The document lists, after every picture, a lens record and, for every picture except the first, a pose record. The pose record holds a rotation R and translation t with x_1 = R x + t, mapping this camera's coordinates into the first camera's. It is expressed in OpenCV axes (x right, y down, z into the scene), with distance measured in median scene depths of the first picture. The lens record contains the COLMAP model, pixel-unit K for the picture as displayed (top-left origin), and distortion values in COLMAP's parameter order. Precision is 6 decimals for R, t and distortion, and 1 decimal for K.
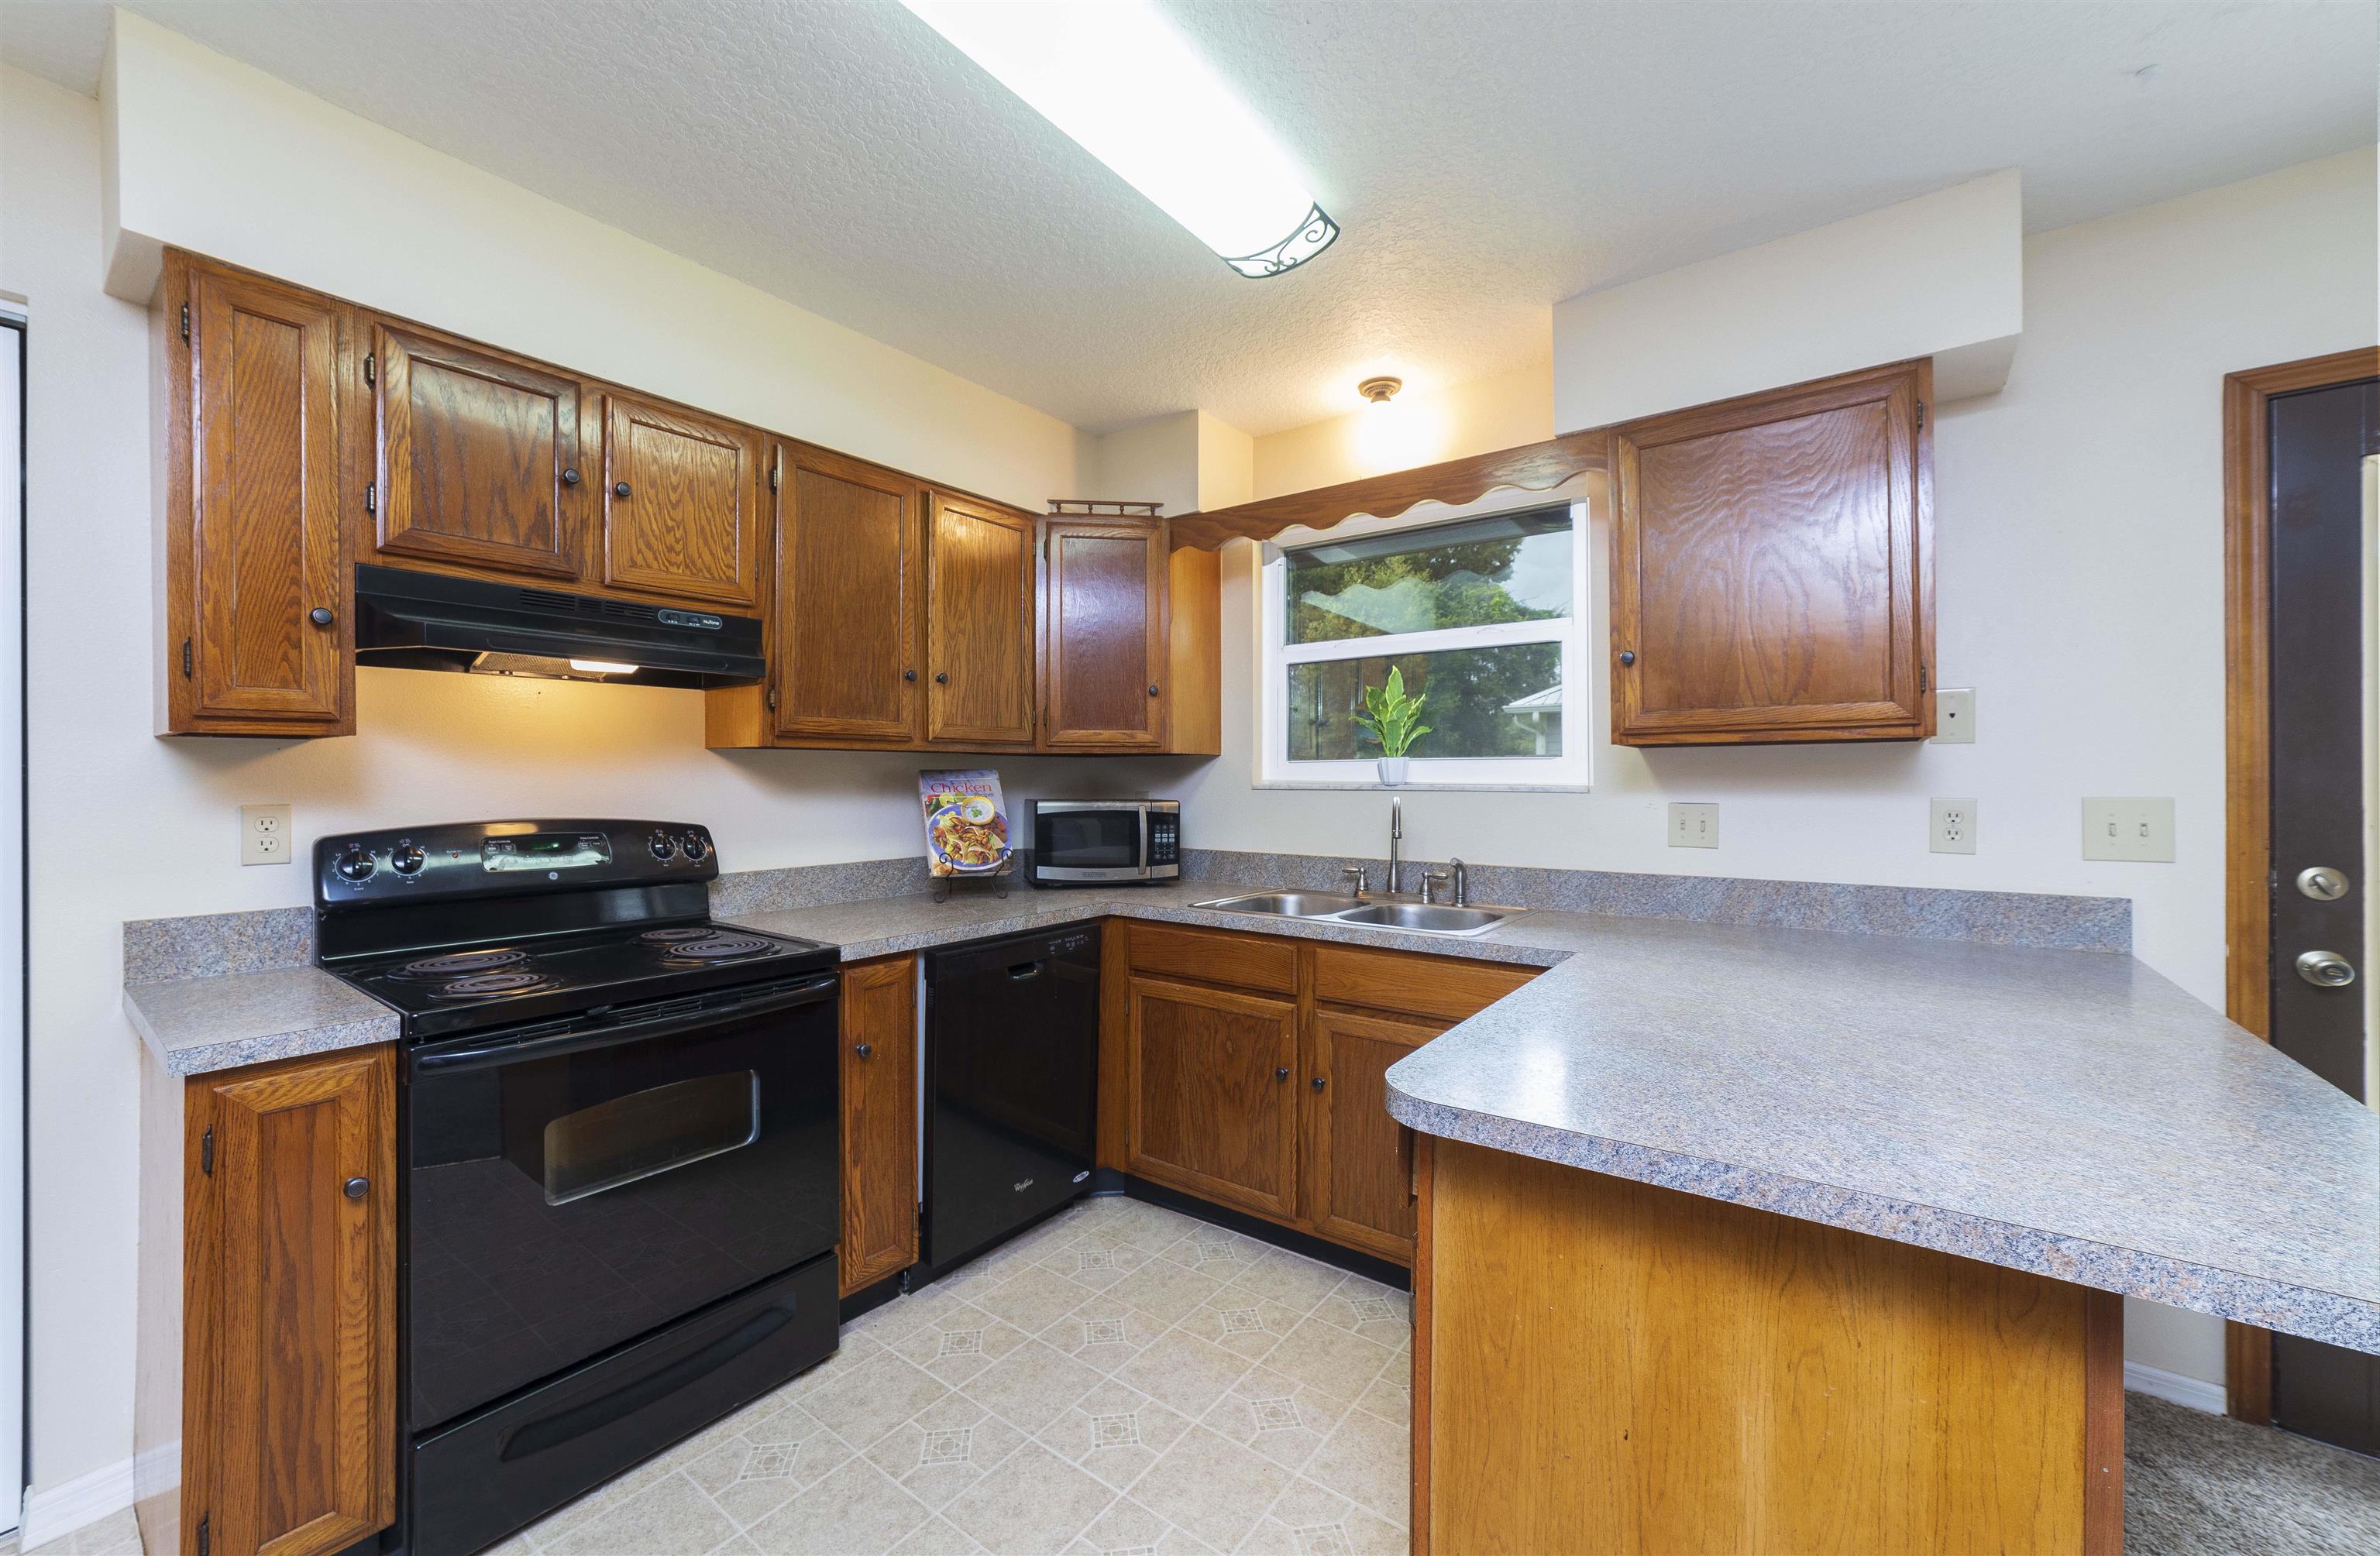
lens RADIAL K [[925.5, 0, 1175.1], [0, 925.5, 780.2], [0, 0, 1]] dist [-0.007904, 0.001070]
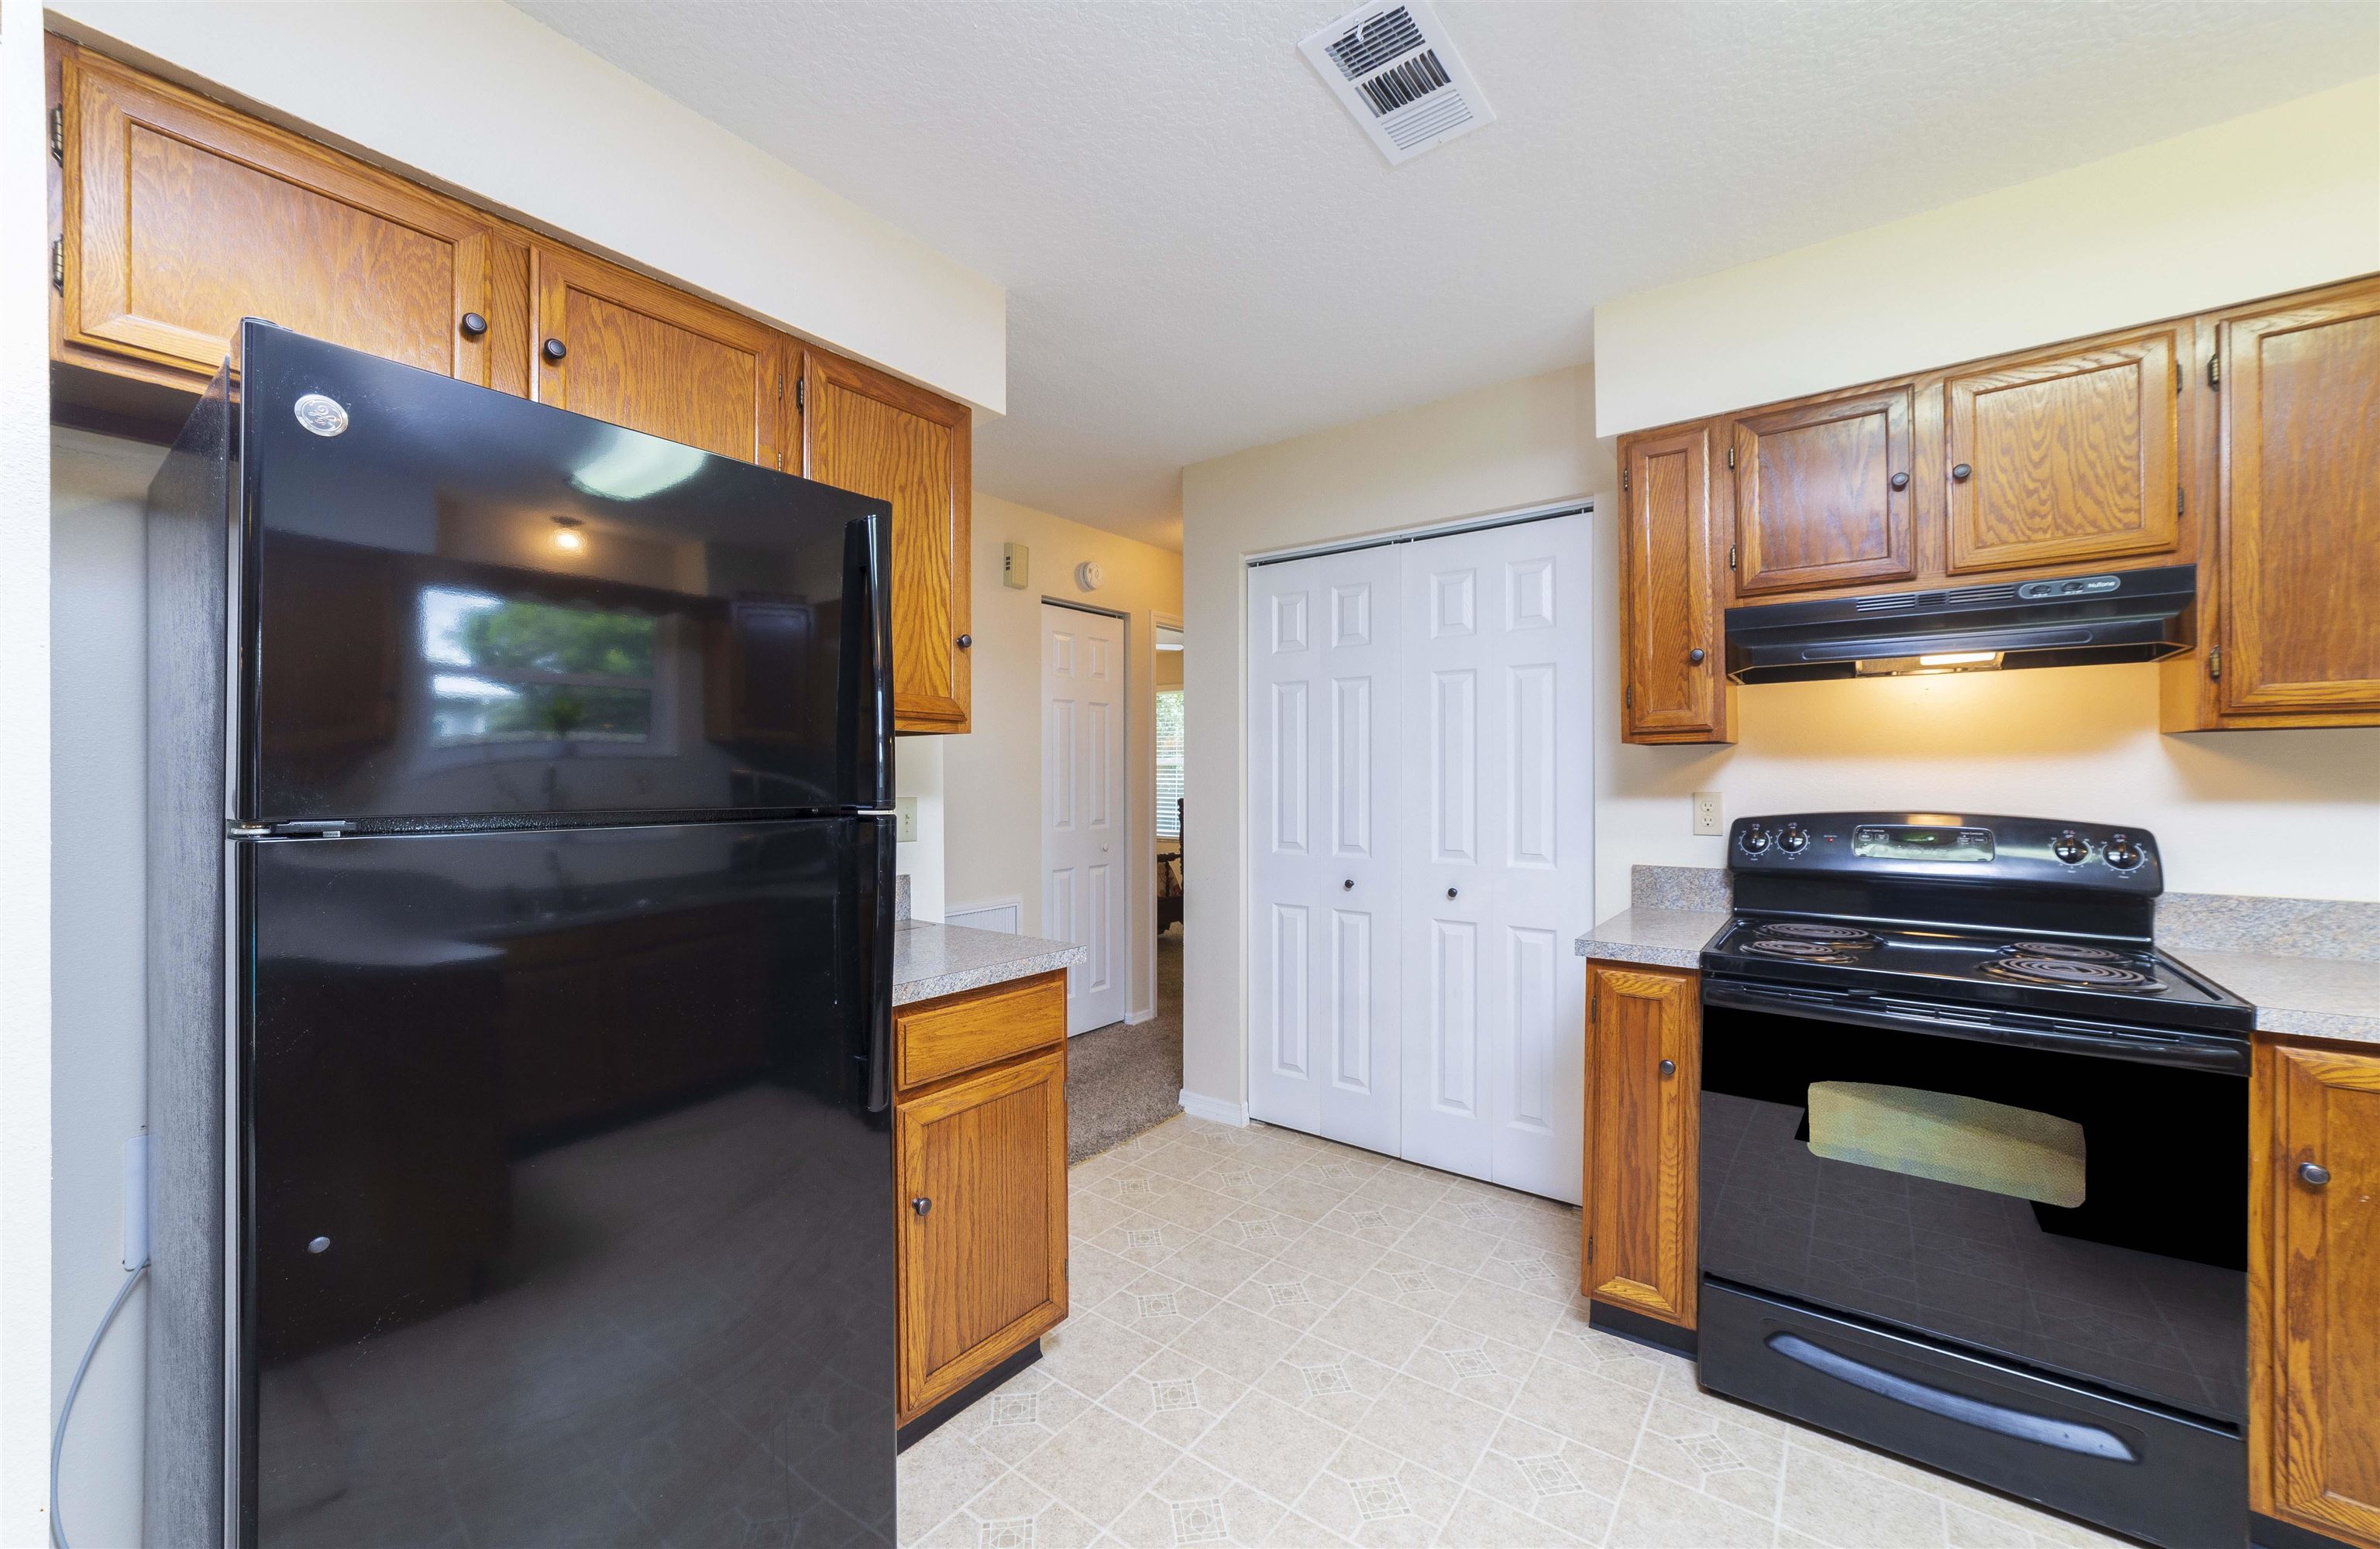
lens RADIAL K [[919.0, 0, 1201.1], [0, 919.0, 779.1], [0, 0, 1]] dist [-0.014312, 0.004708]
pose [[0.017047, 0.004214, -0.999846, 0.310533], [0.001689, 0.999990, 0.004244, -0.000018], [0.999853, -0.001762, 0.017040, 0.174565]]
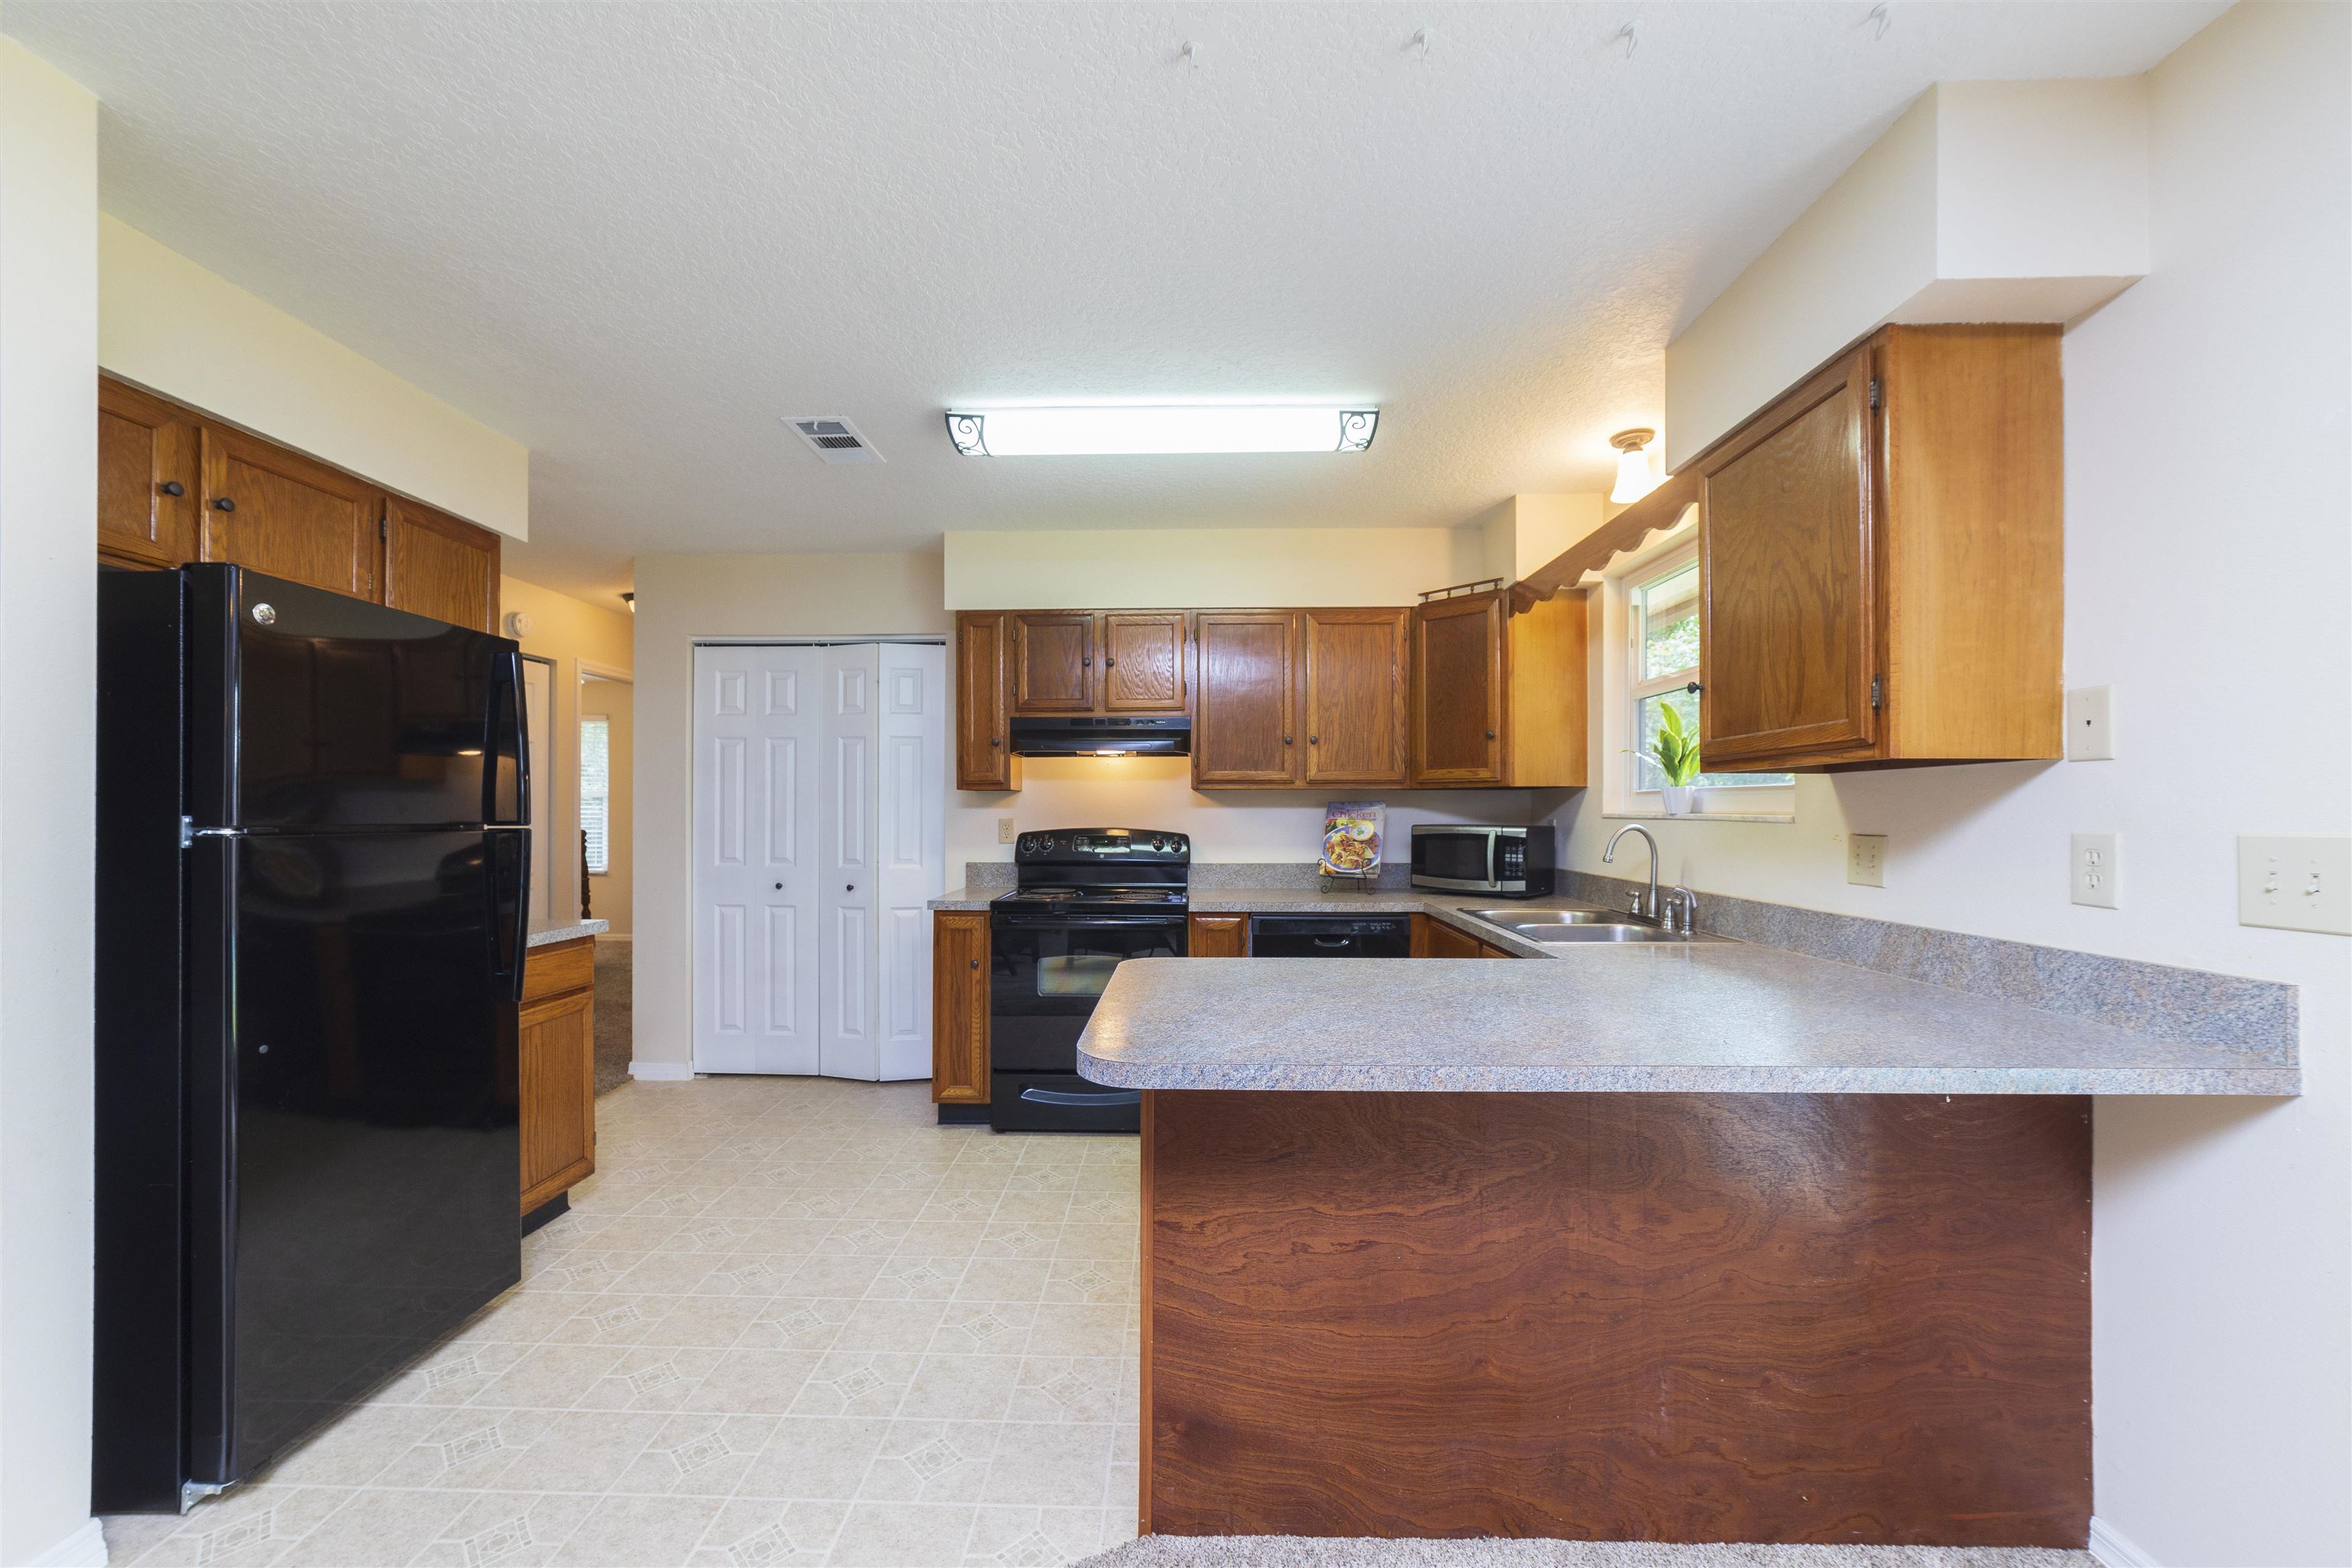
lens RADIAL K [[896.2, 0, 1176.6], [0, 896.2, 808.7], [0, 0, 1]] dist [-0.021750, 0.006943]
pose [[0.596444, 0.000873, -0.802654, 0.957004], [-0.003005, 0.999995, -0.001145, 0.002824], [0.802649, 0.003094, 0.596444, -0.035480]]
